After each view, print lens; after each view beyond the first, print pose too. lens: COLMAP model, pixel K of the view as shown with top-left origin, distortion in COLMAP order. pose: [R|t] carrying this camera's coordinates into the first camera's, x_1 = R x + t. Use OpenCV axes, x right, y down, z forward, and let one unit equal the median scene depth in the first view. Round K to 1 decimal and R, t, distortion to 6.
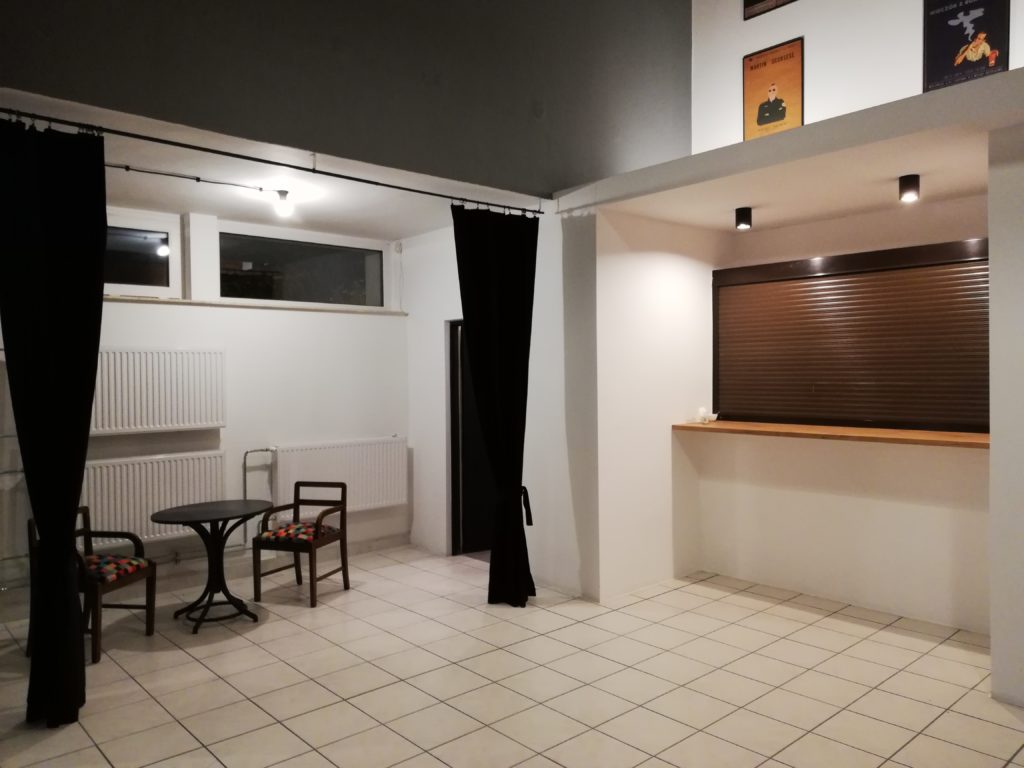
lens RADIAL K [[761.5, 0, 512.2], [0, 761.5, 377.1], [0, 0, 1]] dist [0.053263, -0.060527]
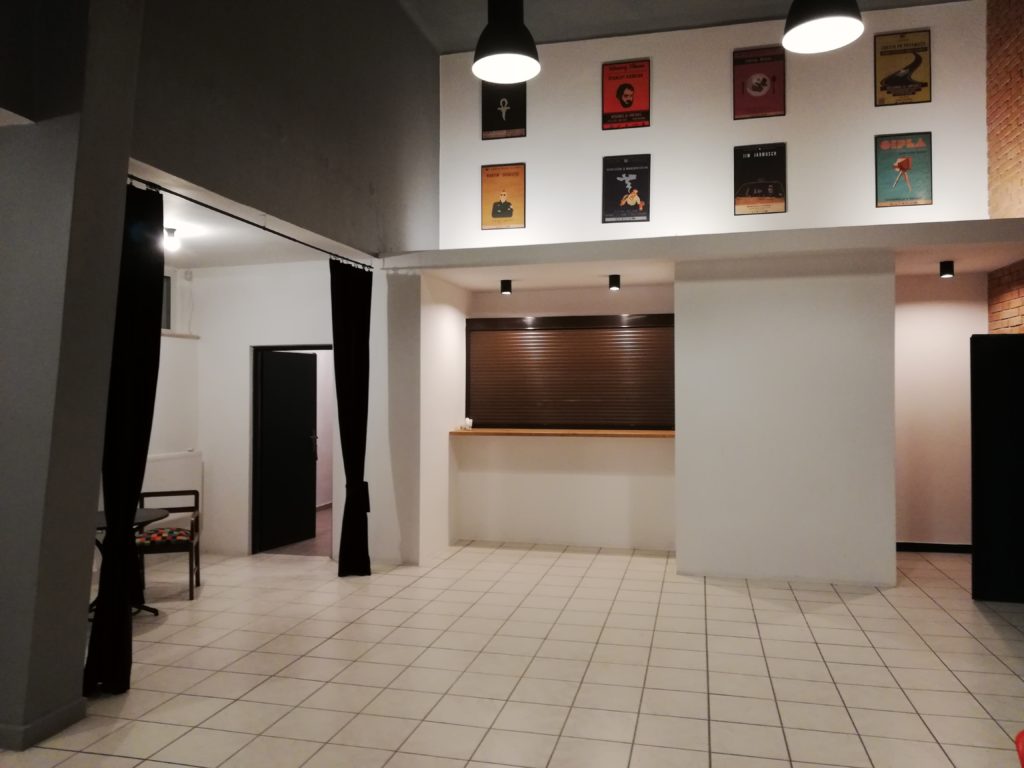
lens RADIAL K [[761.5, 0, 512.2], [0, 761.5, 377.1], [0, 0, 1]] dist [0.053263, -0.060527]
pose [[0.830413, 0.018346, 0.556846, -0.484938], [-0.002255, 0.999560, -0.029569, 0.006006], [-0.557143, 0.023299, 0.830090, -0.196253]]
